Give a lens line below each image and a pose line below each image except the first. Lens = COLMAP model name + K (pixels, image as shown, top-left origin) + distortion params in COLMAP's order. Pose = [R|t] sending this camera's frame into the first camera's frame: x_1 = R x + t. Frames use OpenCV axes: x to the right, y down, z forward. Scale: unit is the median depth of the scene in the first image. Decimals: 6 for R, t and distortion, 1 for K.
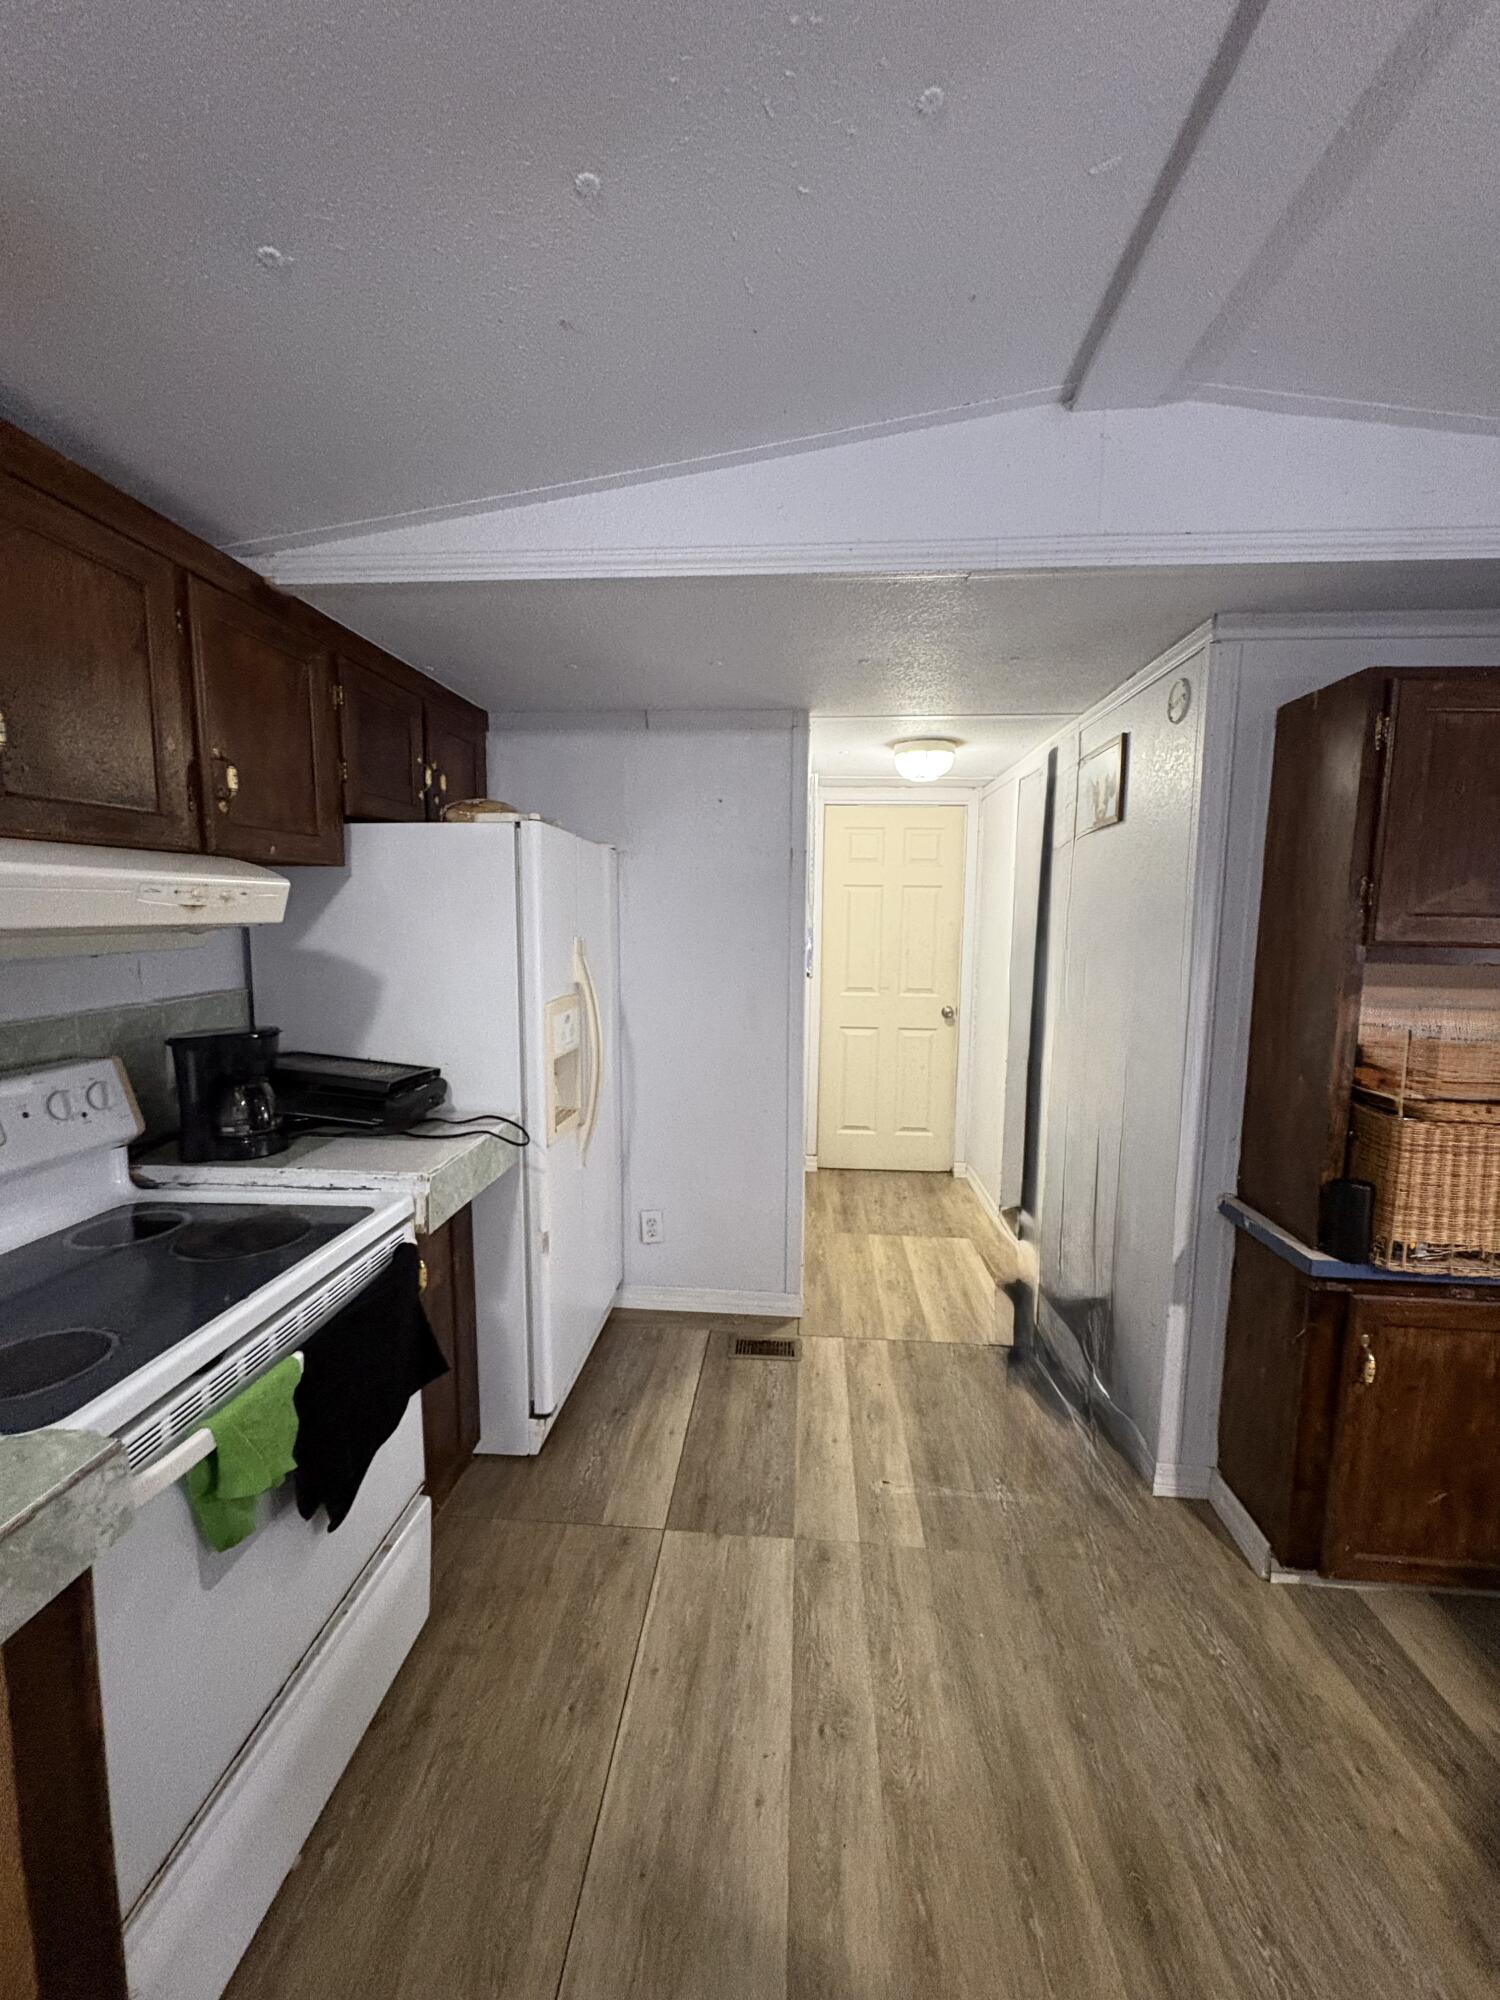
lens RADIAL K [[796.2, 0, 750.0], [0, 796.2, 1000.0], [0, 0, 1]] dist [-0.008469, 0.000376]
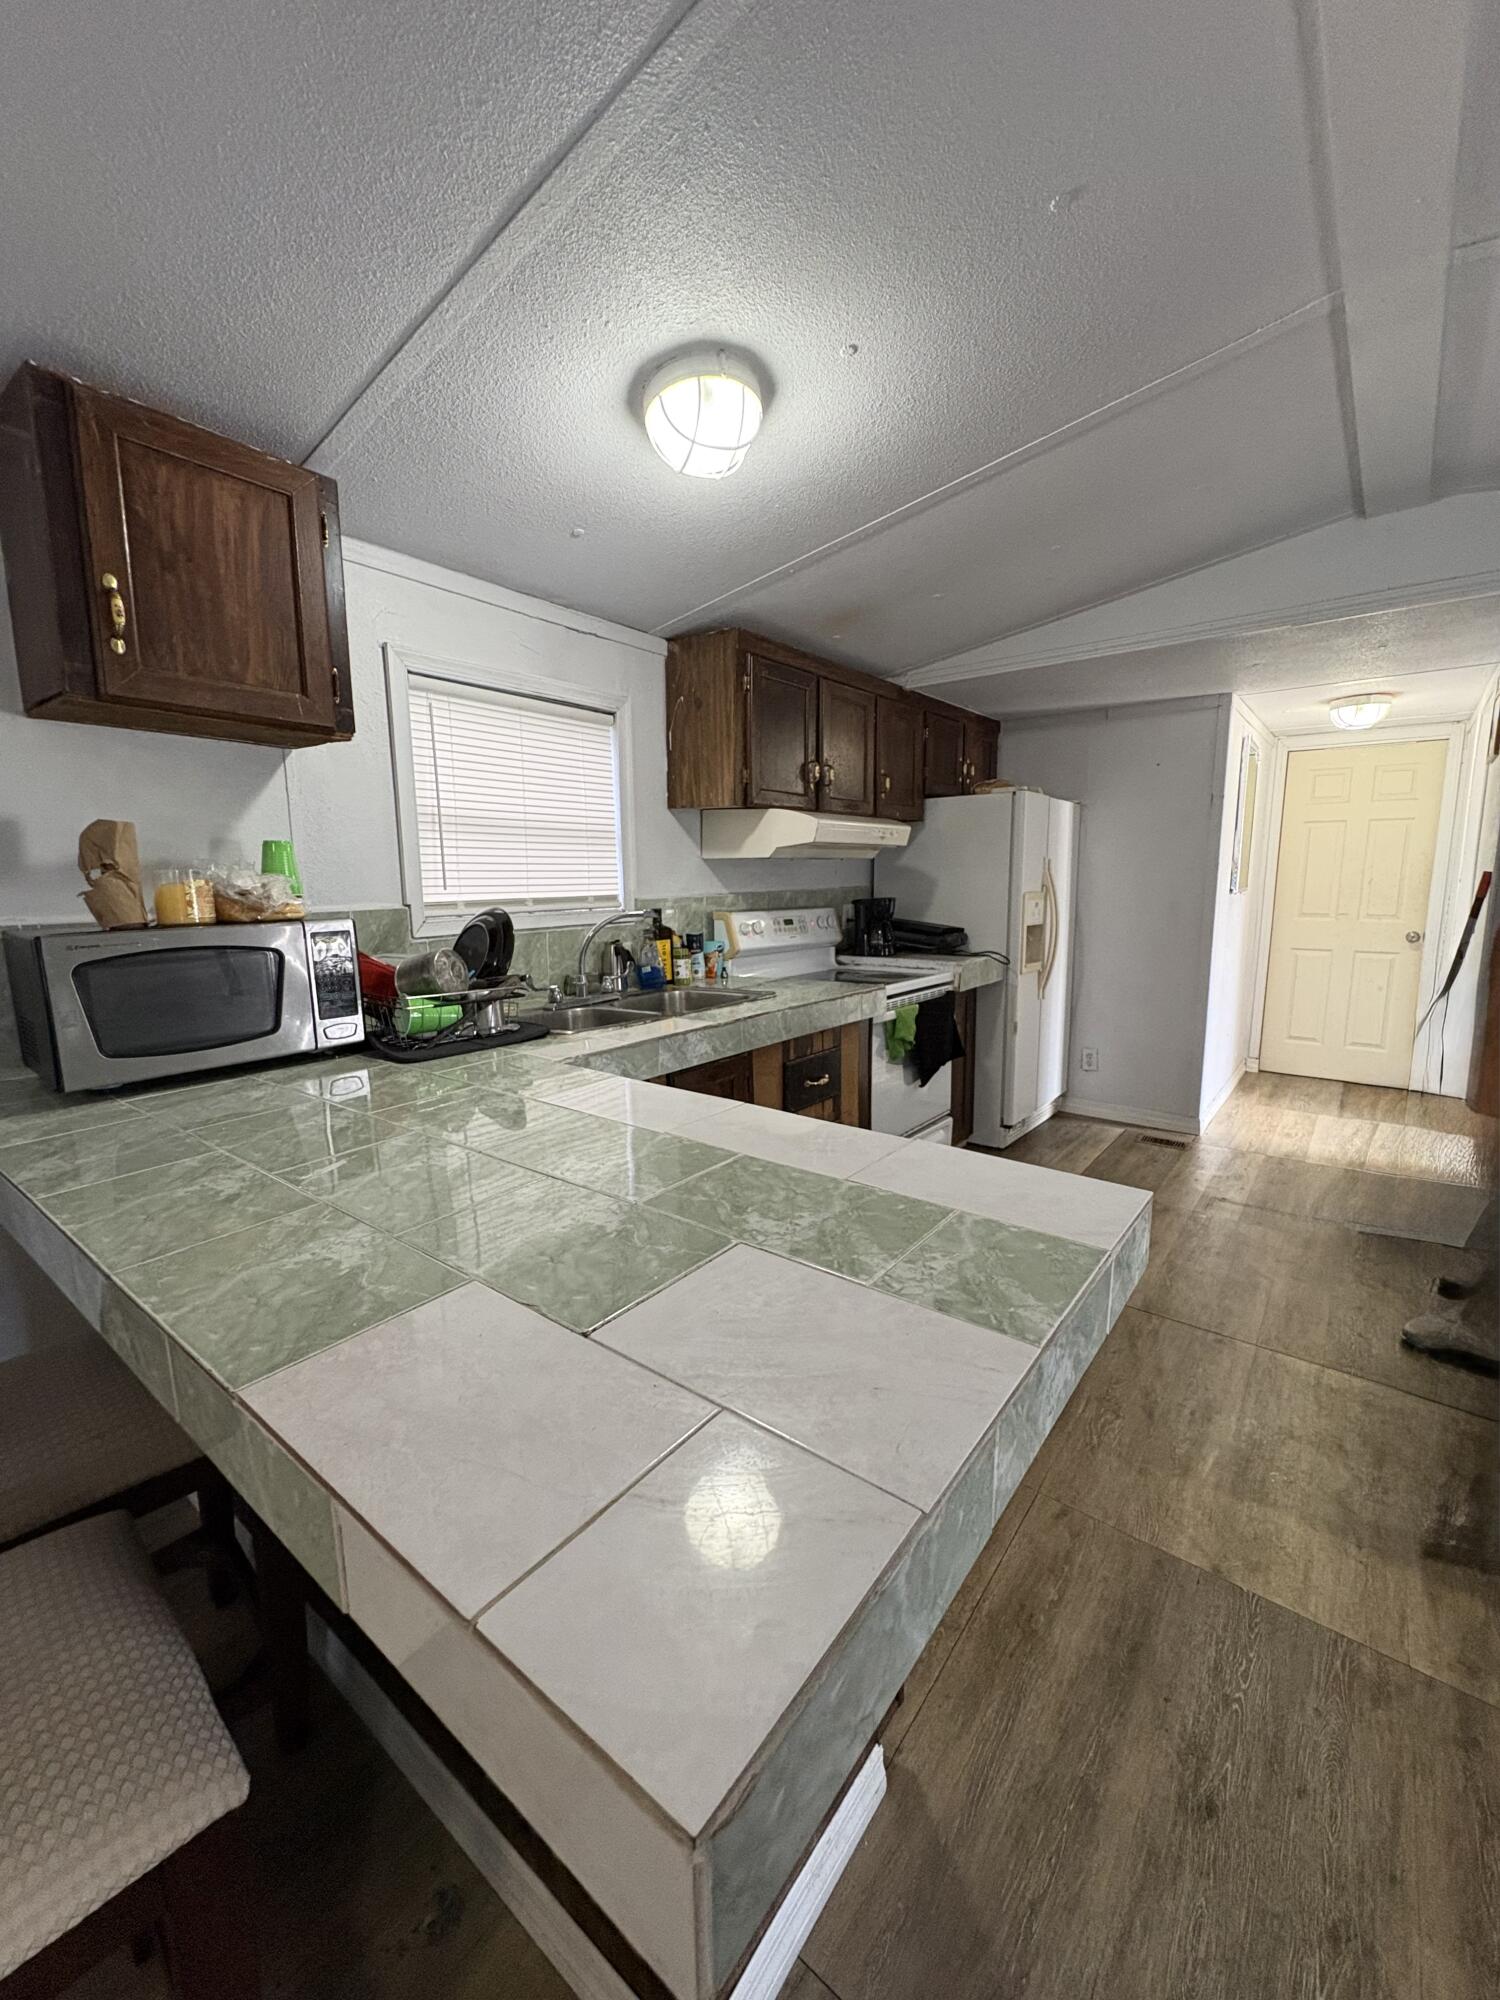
lens RADIAL K [[796.2, 0, 750.0], [0, 796.2, 1000.0], [0, 0, 1]] dist [-0.008469, 0.000376]
pose [[0.827036, 0.068887, -0.557912, 0.303140], [-0.042760, 0.997297, 0.059753, 0.200889], [0.560520, -0.025561, 0.827747, -1.017222]]
